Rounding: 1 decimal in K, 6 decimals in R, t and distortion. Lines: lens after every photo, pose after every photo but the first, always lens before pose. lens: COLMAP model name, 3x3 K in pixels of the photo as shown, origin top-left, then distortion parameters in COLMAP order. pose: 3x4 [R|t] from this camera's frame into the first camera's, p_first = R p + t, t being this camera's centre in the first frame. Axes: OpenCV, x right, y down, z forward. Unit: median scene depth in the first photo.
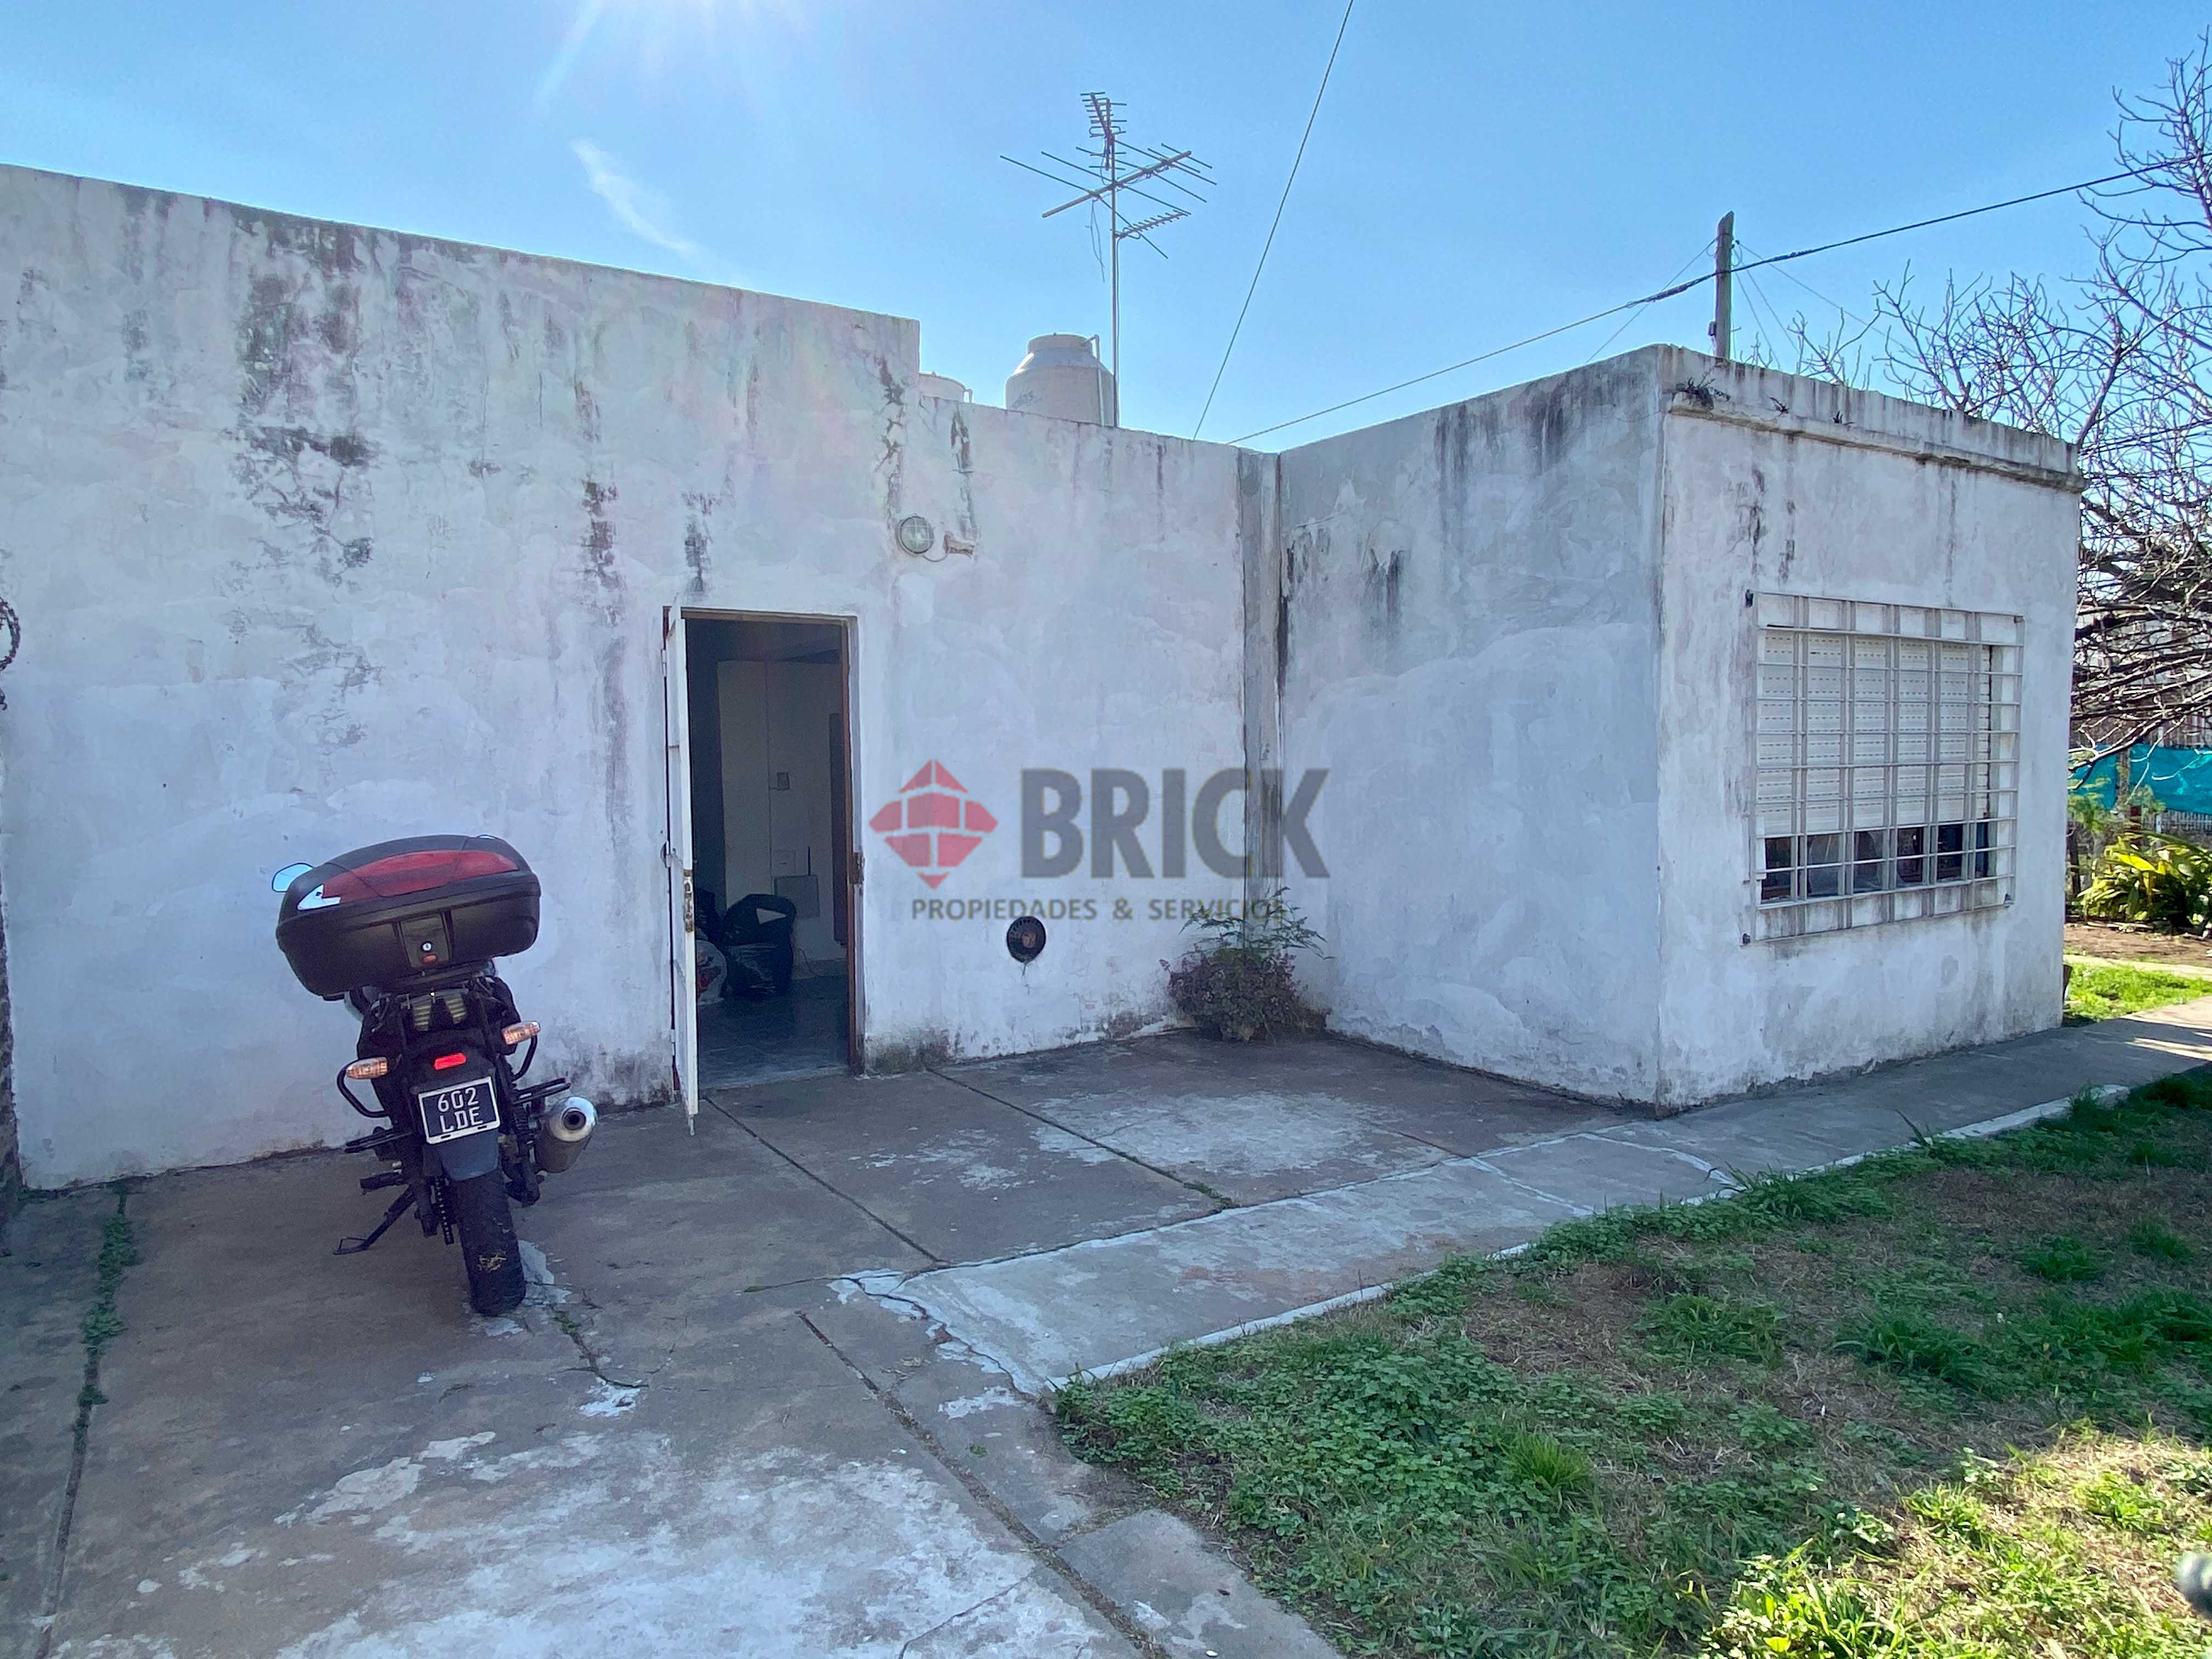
lens RADIAL K [[1355.8, 0, 1100.6], [0, 1355.8, 827.6], [0, 0, 1]] dist [0.003236, -0.008957]
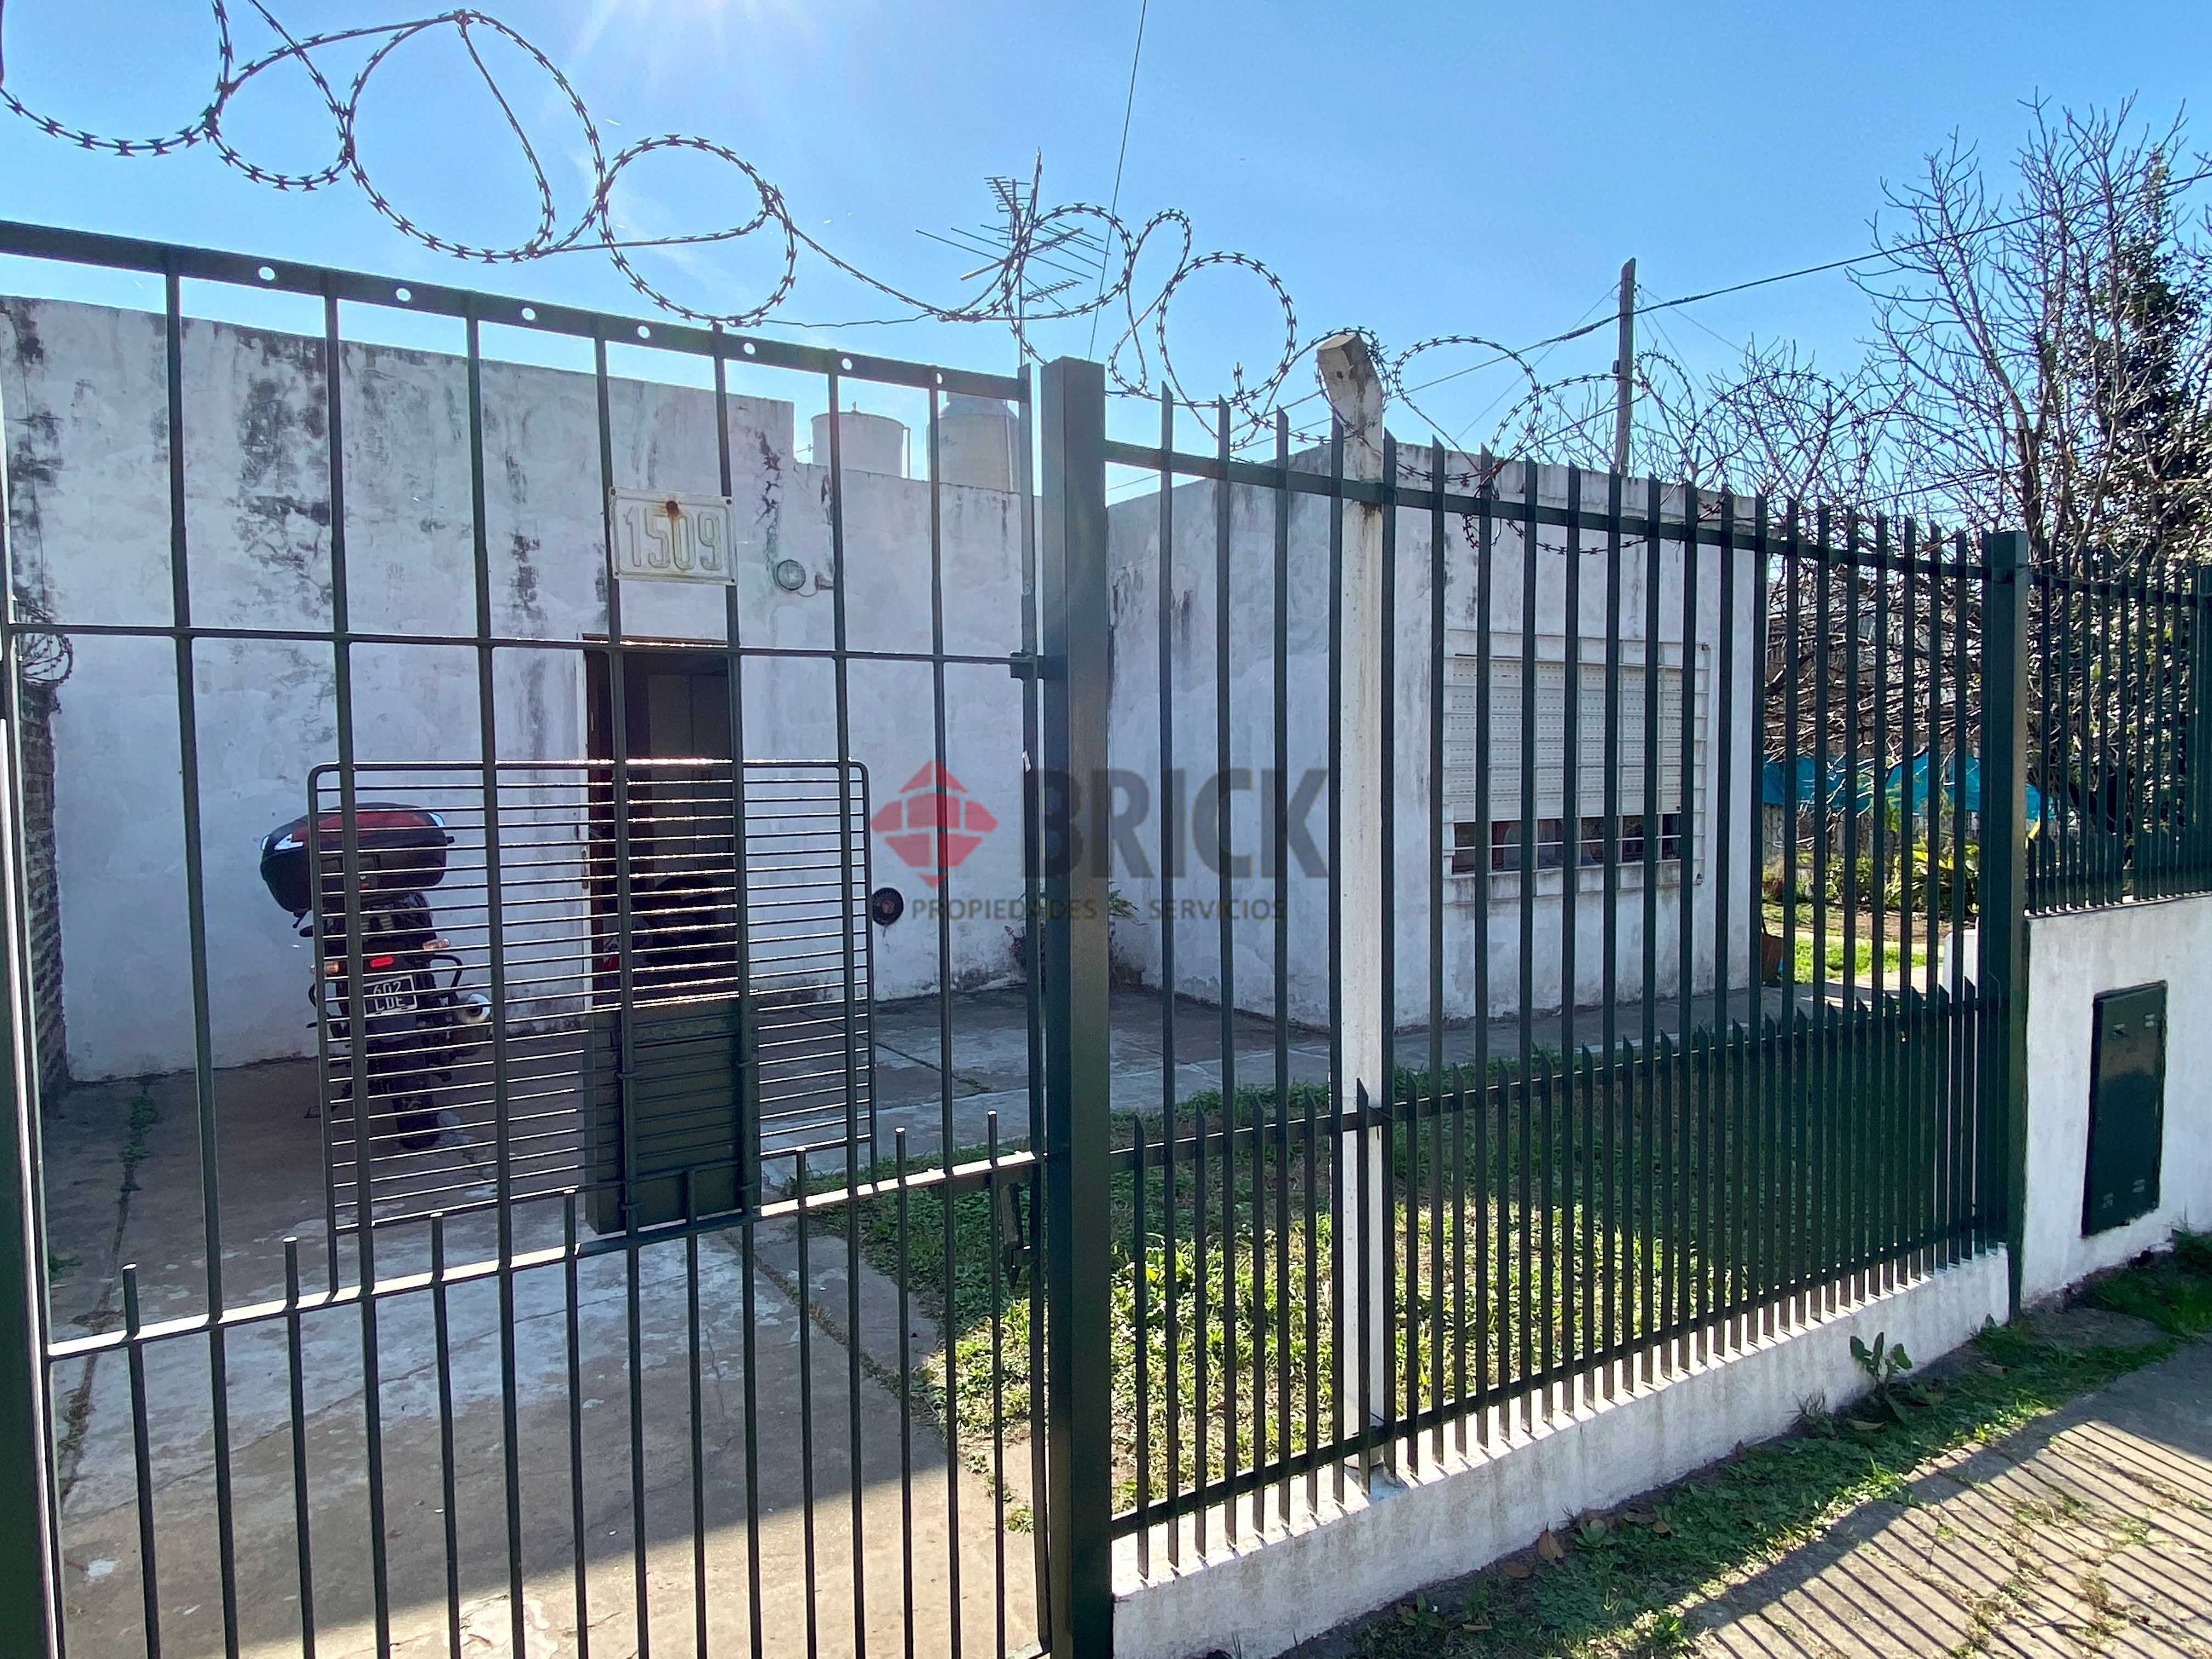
lens RADIAL K [[1355.8, 0, 1112.8], [0, 1355.8, 830.0], [0, 0, 1]] dist [0.003236, -0.008957]
pose [[0.999970, 0.006423, 0.004273, 0.187736], [-0.006413, 0.999976, -0.002448, 0.020885], [-0.004289, 0.002420, 0.999988, -0.286894]]
